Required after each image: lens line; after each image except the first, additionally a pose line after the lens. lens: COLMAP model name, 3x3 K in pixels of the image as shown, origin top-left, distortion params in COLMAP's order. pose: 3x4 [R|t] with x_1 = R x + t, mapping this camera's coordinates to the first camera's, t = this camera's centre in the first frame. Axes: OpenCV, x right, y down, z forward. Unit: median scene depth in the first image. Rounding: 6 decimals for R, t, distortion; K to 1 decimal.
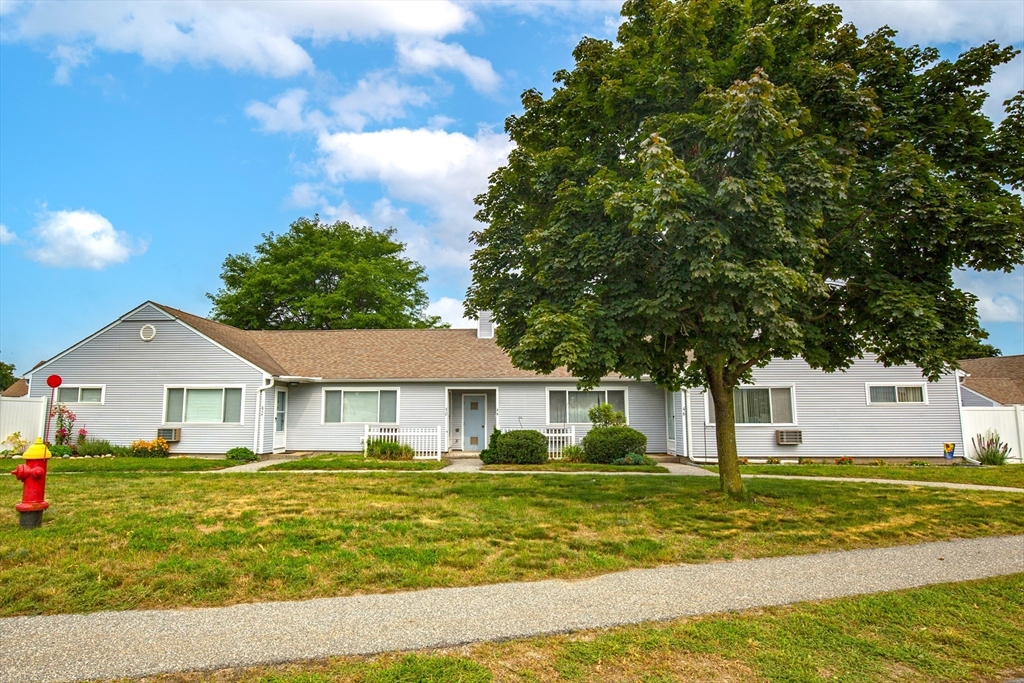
lens RADIAL K [[515.6, 0, 479.5], [0, 515.6, 345.1], [0, 0, 1]] dist [-0.032821, -0.000069]
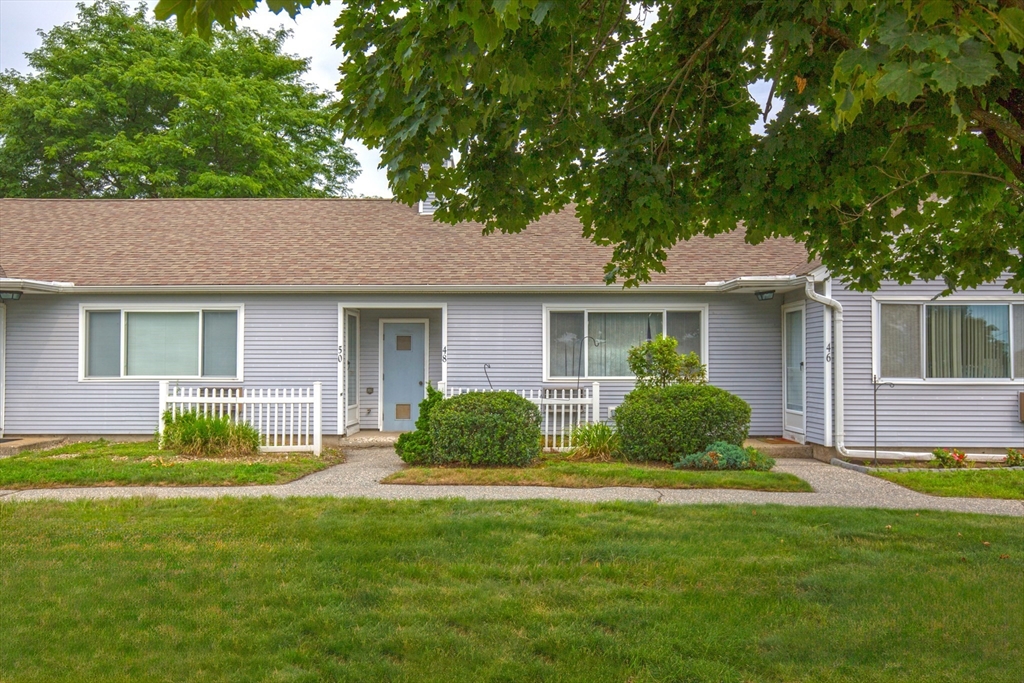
lens RADIAL K [[769.3, 0, 512.0], [0, 769.3, 341.5], [0, 0, 1]] dist [-0.000176, 0.000223]
pose [[0.998358, 0.001133, 0.057272, 0.058778], [-0.007149, 0.994453, 0.104935, 0.041627], [-0.056836, -0.105172, 0.992829, 0.278484]]
